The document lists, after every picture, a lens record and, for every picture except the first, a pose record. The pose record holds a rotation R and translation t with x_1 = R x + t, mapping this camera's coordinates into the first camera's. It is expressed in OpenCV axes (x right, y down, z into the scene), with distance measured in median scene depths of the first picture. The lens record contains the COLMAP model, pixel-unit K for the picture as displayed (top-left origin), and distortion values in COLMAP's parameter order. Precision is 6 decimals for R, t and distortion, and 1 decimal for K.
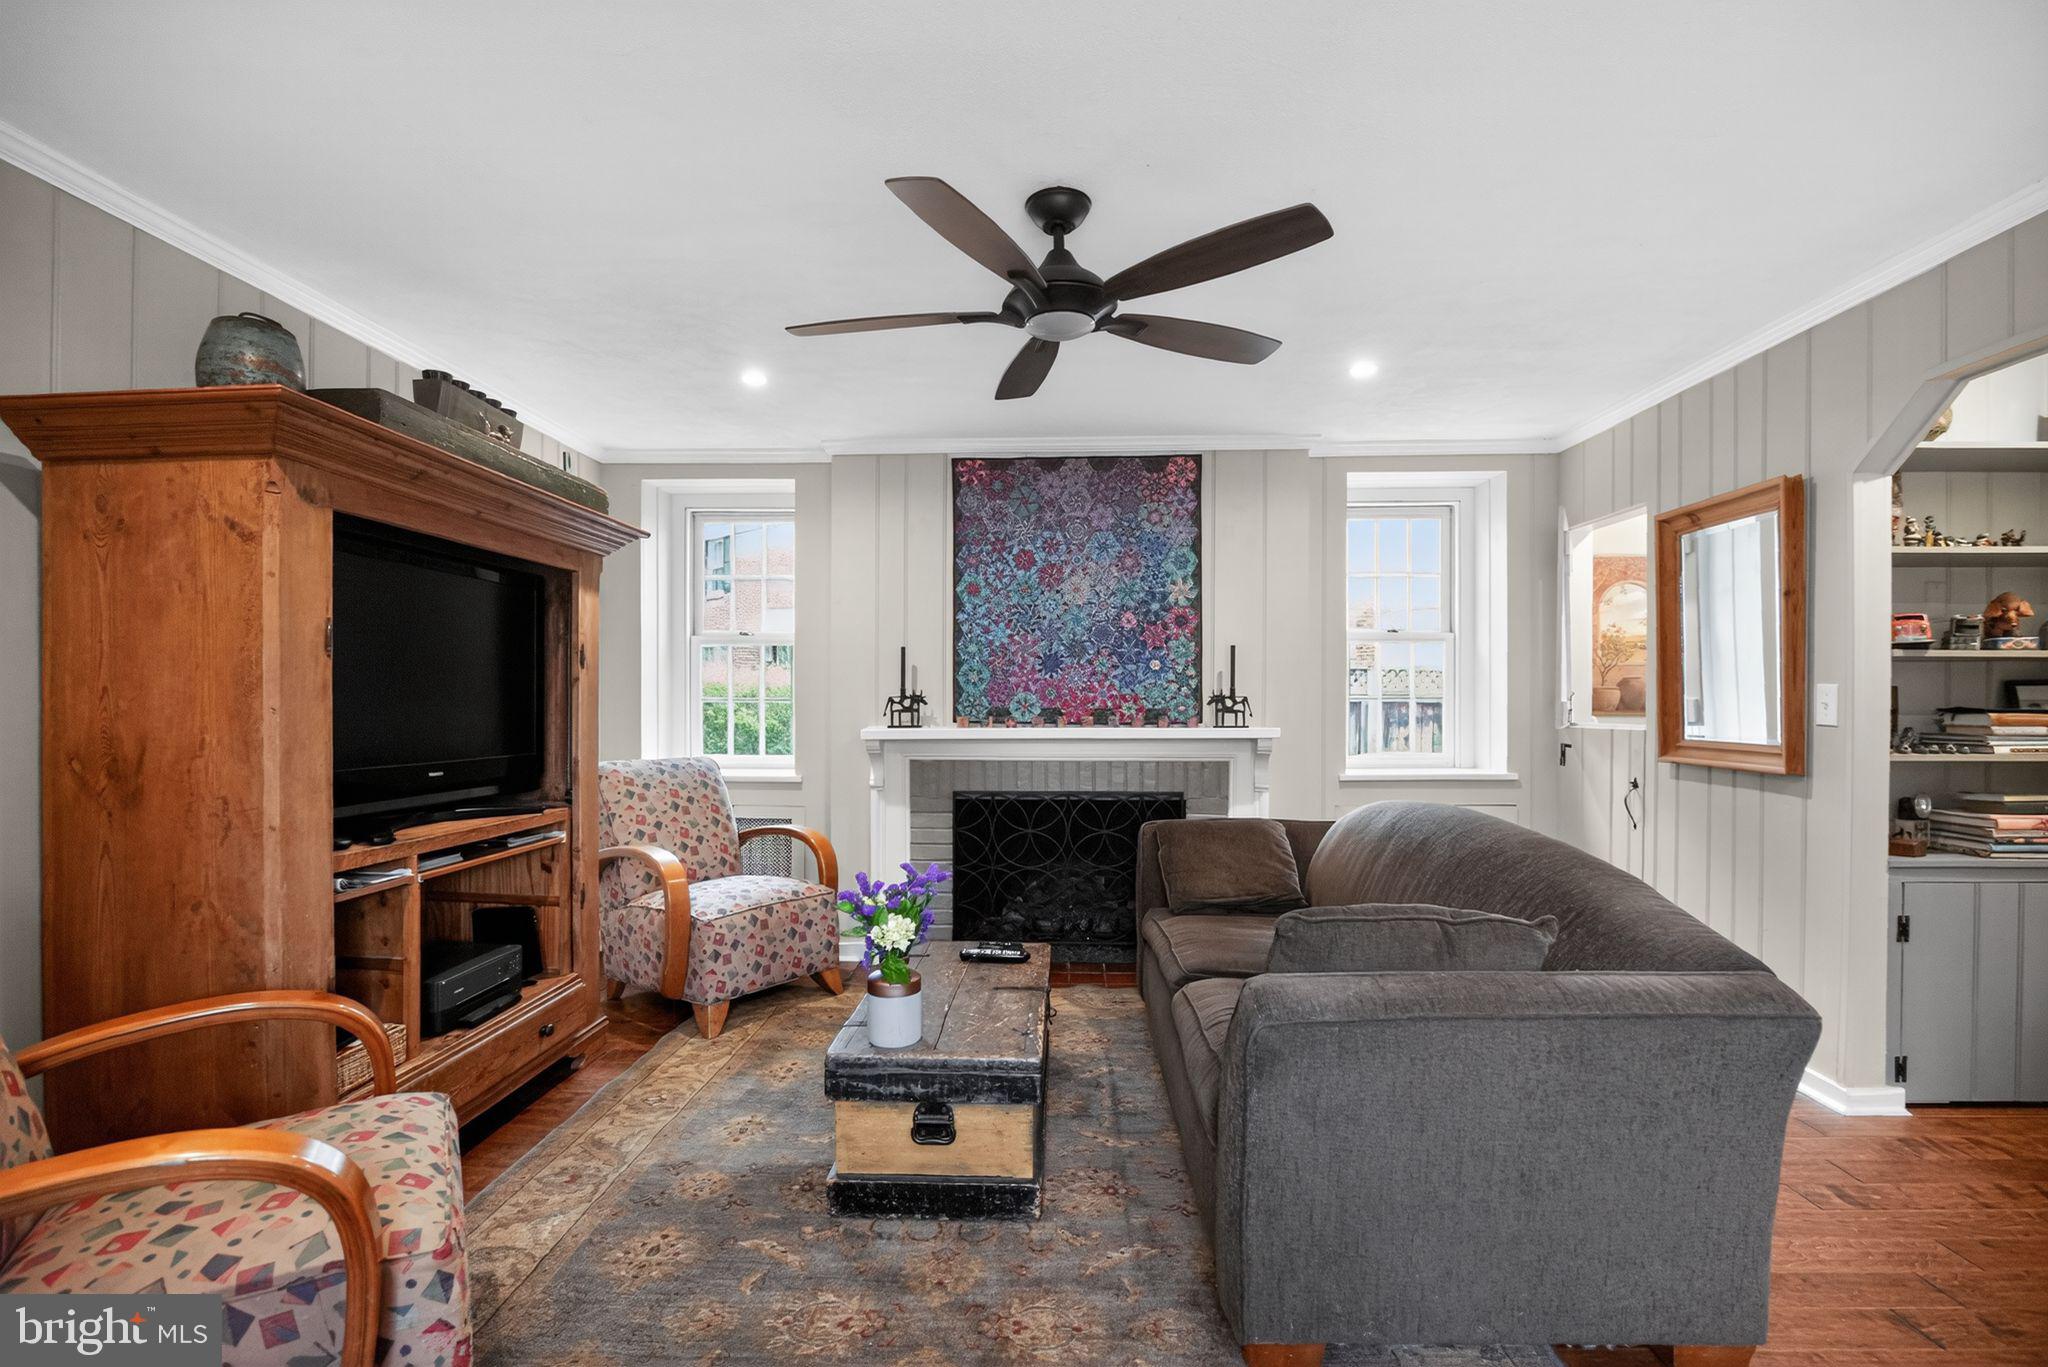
lens RADIAL K [[957.1, 0, 1029.0], [0, 957.1, 710.9], [0, 0, 1]] dist [-0.027270, -0.000128]
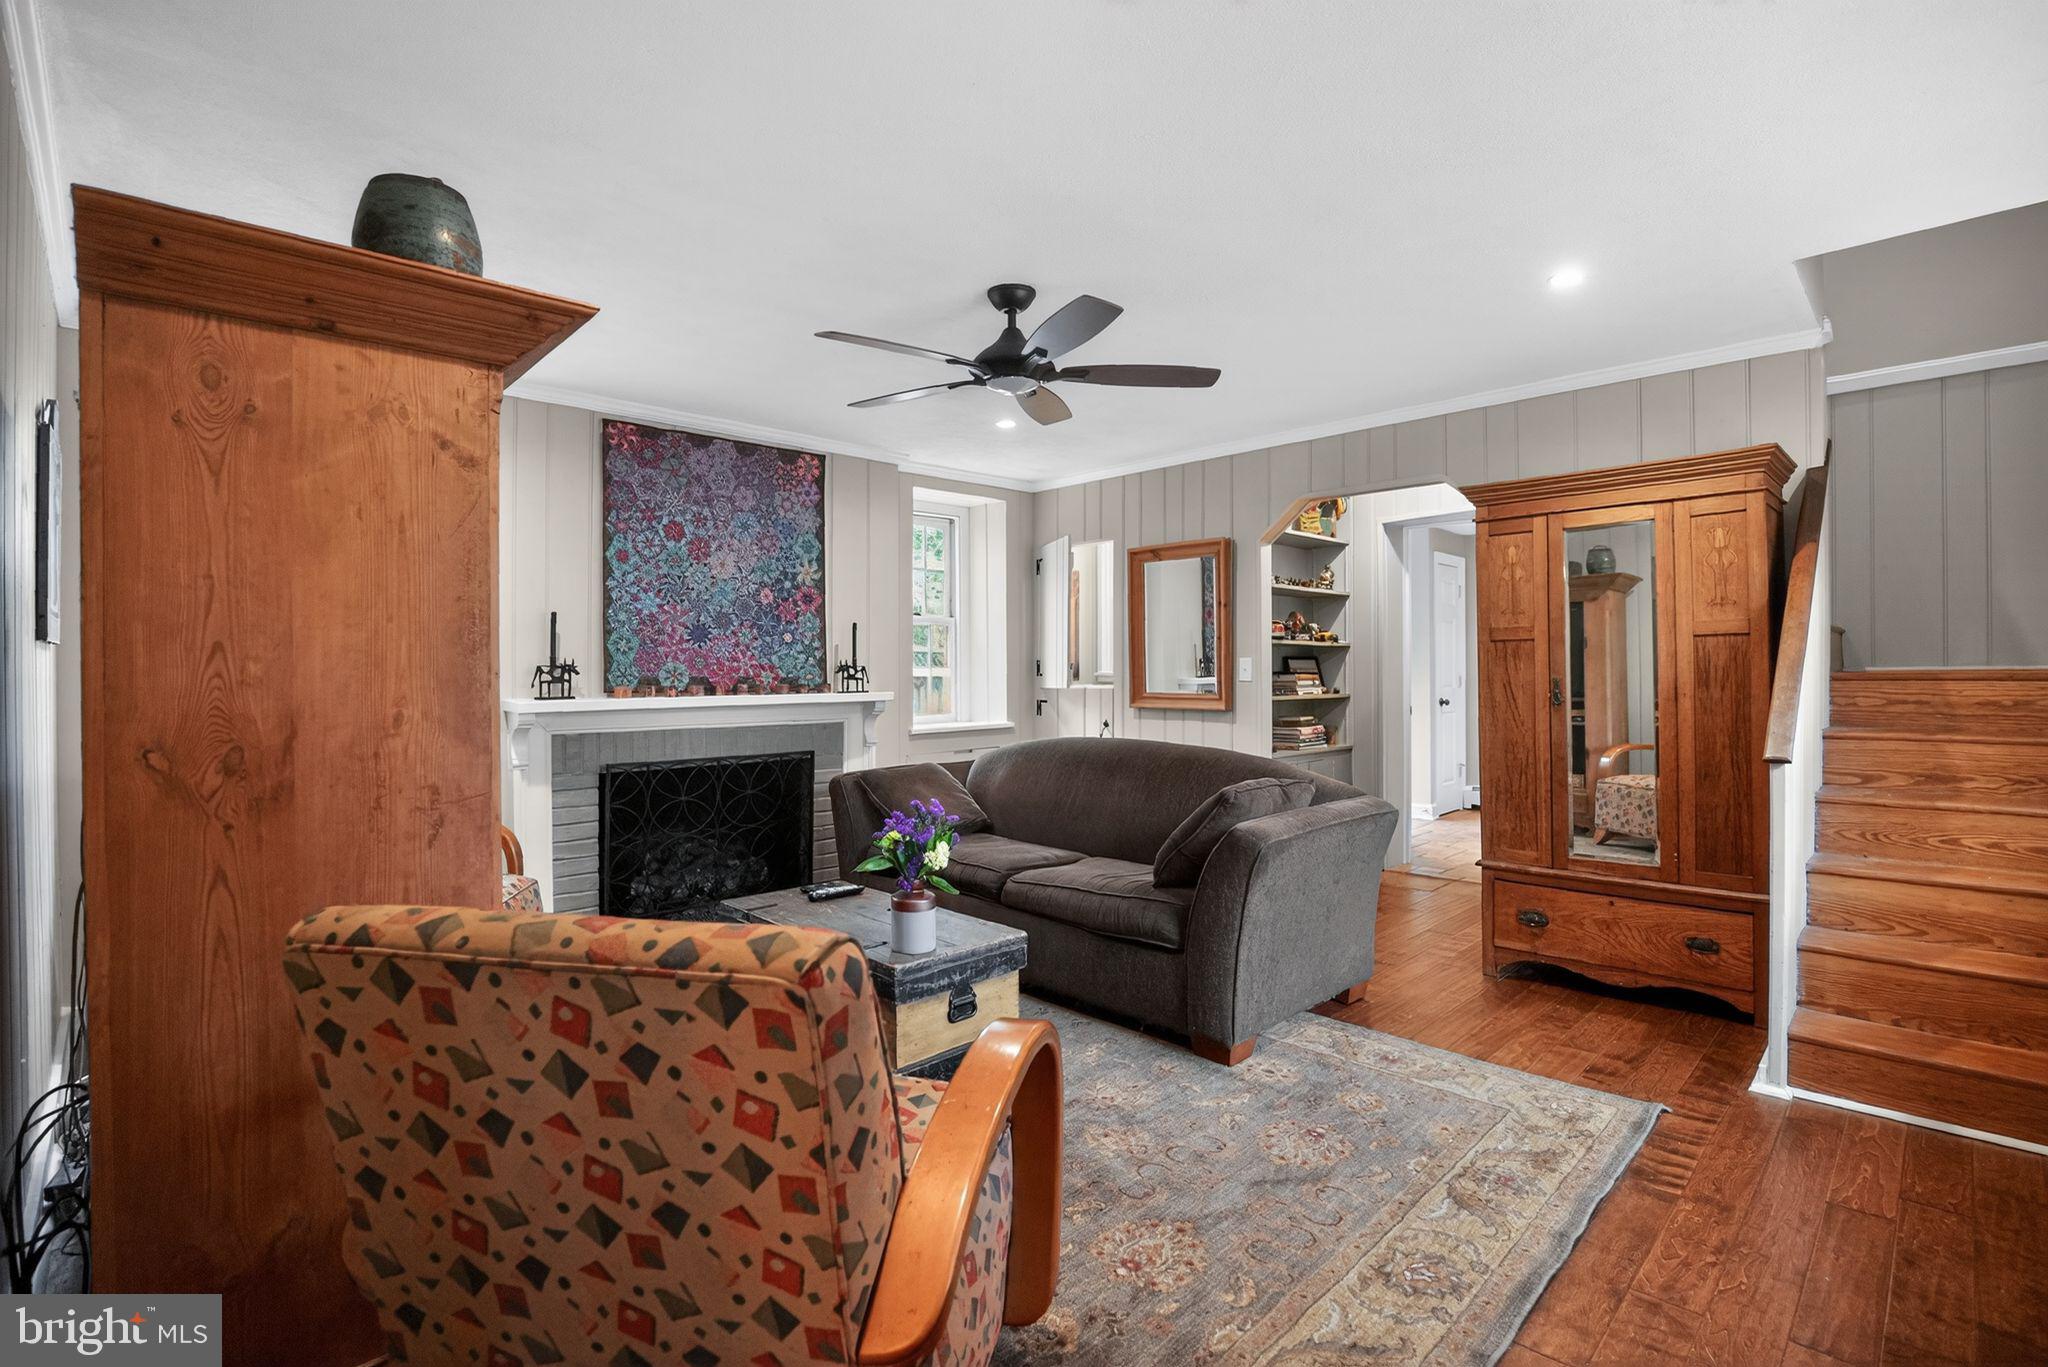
lens RADIAL K [[949.8, 0, 1034.6], [0, 949.8, 671.4], [0, 0, 1]] dist [-0.025107, 0.000900]
pose [[0.686381, -0.002905, 0.727236, -0.473824], [0.012807, 0.999885, -0.008094, 0.003862], [-0.727129, 0.014869, 0.686340, 0.037606]]
